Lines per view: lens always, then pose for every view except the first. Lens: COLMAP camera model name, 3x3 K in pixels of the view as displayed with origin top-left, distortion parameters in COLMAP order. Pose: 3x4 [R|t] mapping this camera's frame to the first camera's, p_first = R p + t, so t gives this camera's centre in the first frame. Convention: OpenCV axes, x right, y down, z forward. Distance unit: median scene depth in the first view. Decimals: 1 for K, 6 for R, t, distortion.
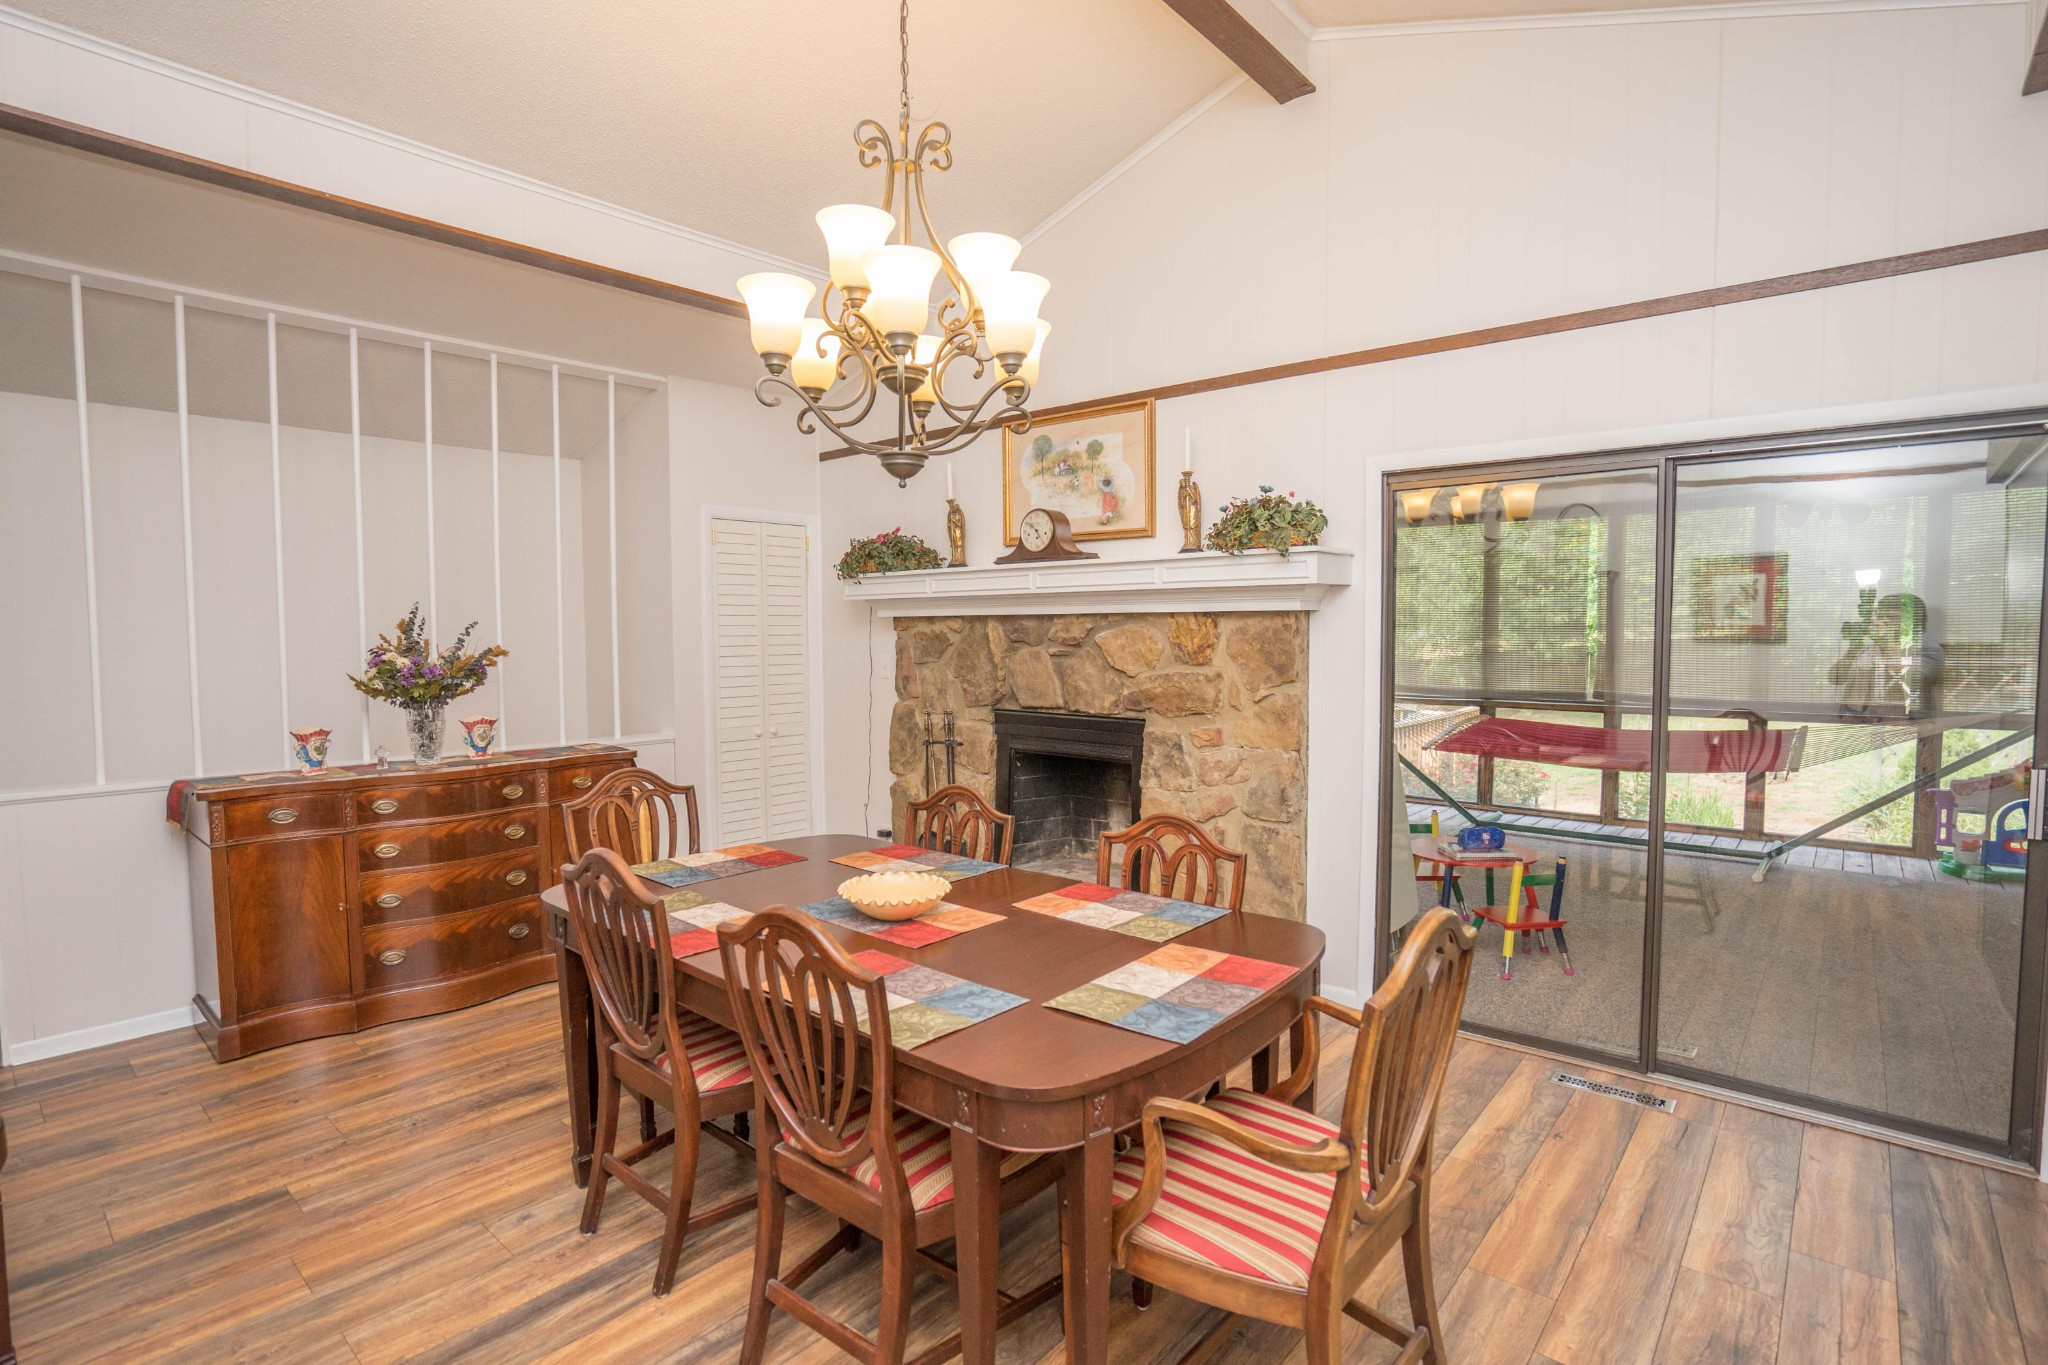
lens RADIAL K [[970.7, 0, 1024.0], [0, 970.7, 682.5], [0, 0, 1]] dist [-0.067365, 0.034830]
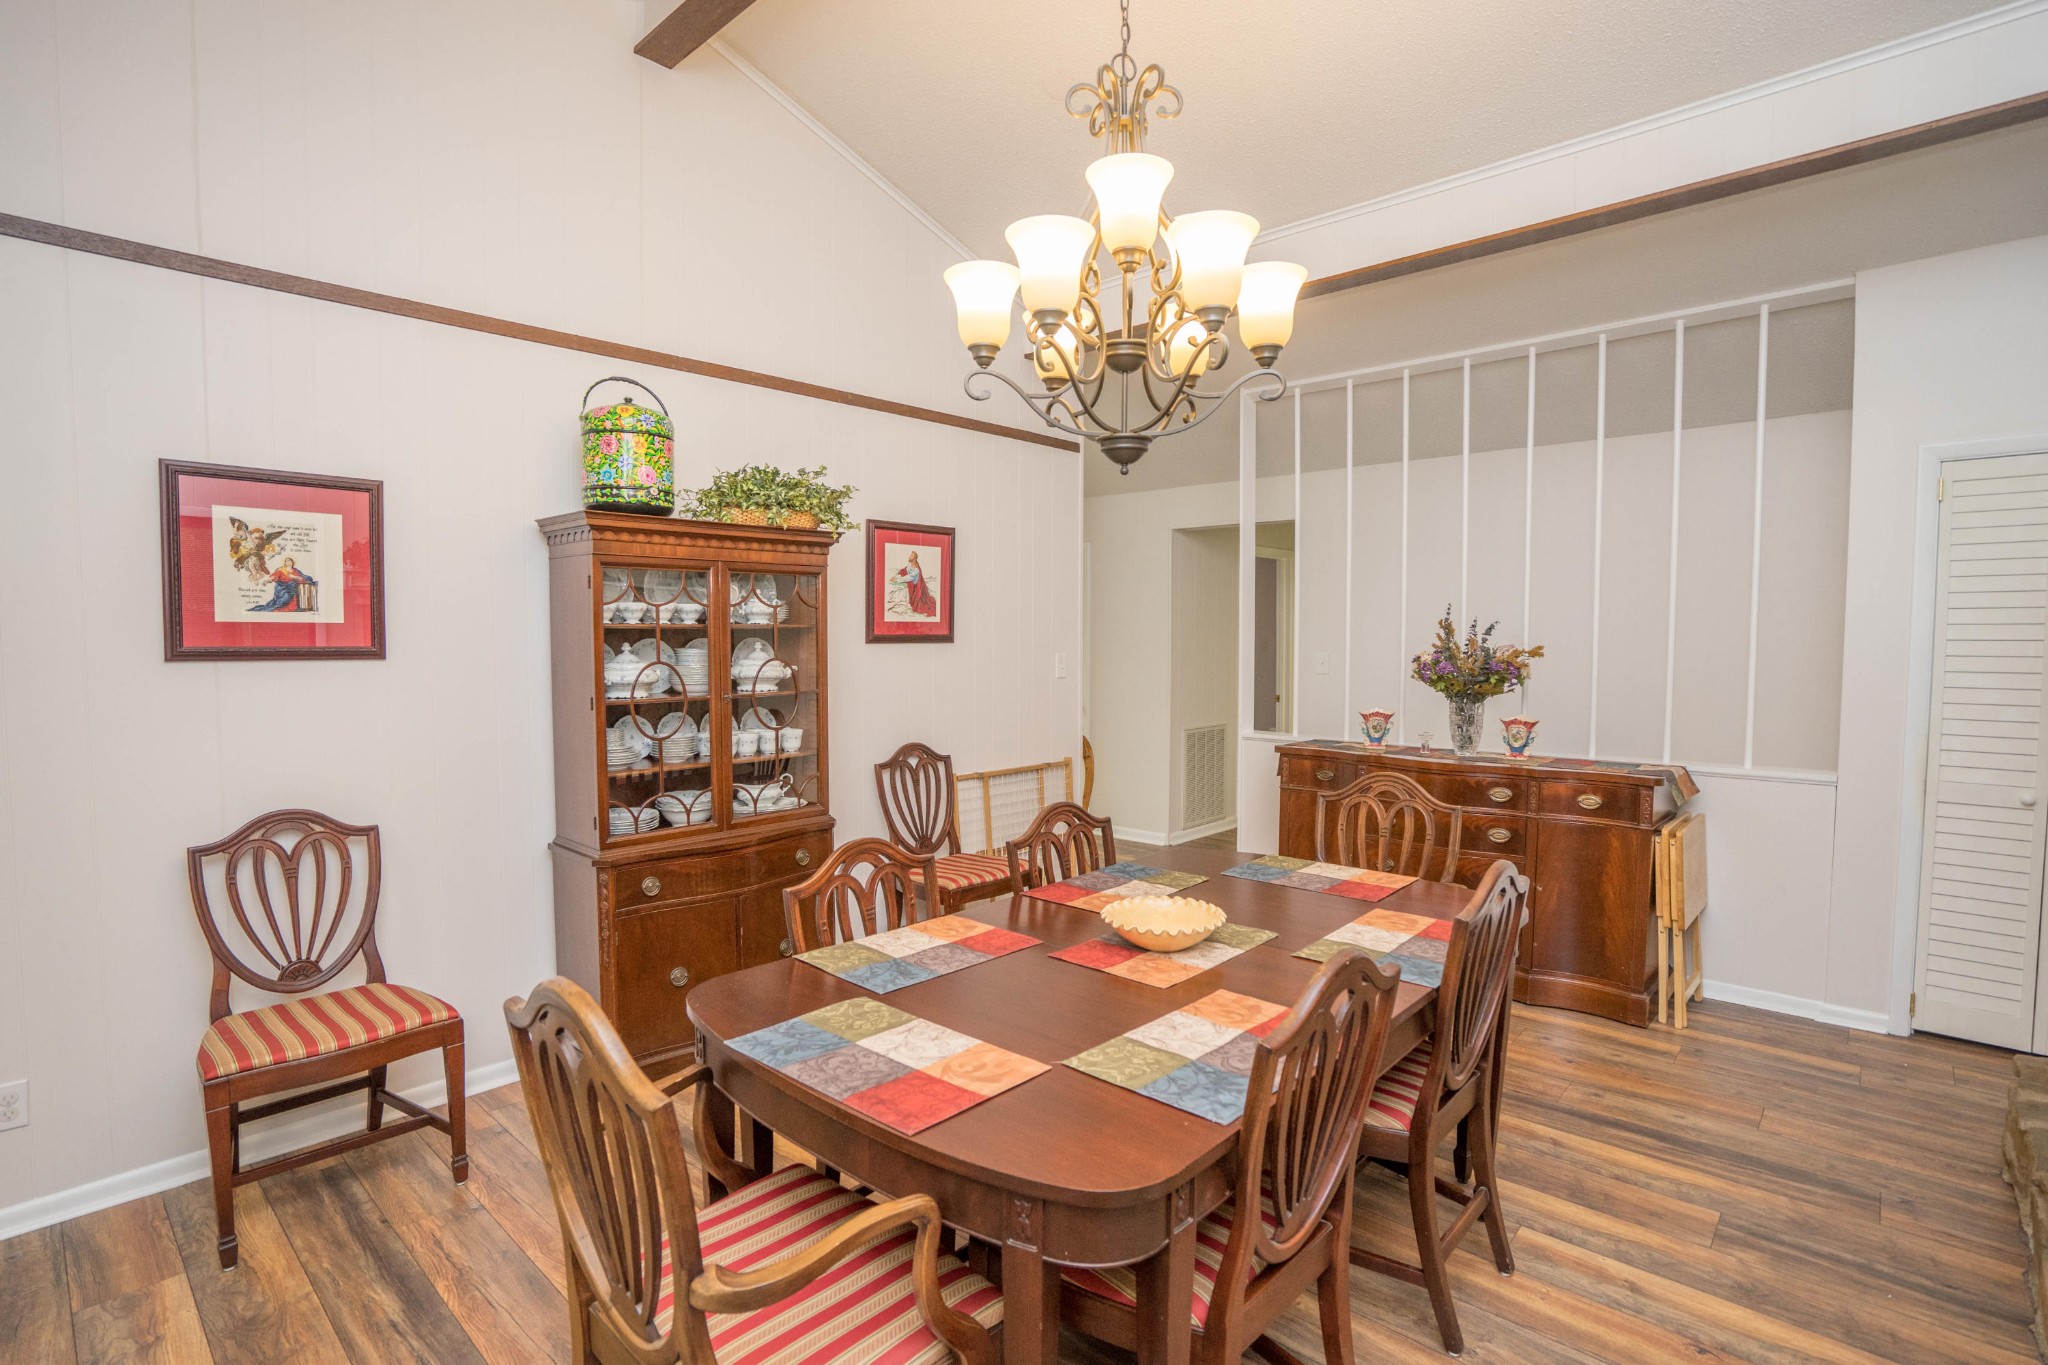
lens RADIAL K [[970.7, 0, 1024.0], [0, 970.7, 682.5], [0, 0, 1]] dist [-0.067365, 0.034830]
pose [[-0.015725, 0.054449, -0.998393, 0.493747], [-0.051130, 0.997166, 0.055187, -0.032952], [0.998568, 0.051916, -0.012897, 0.558843]]
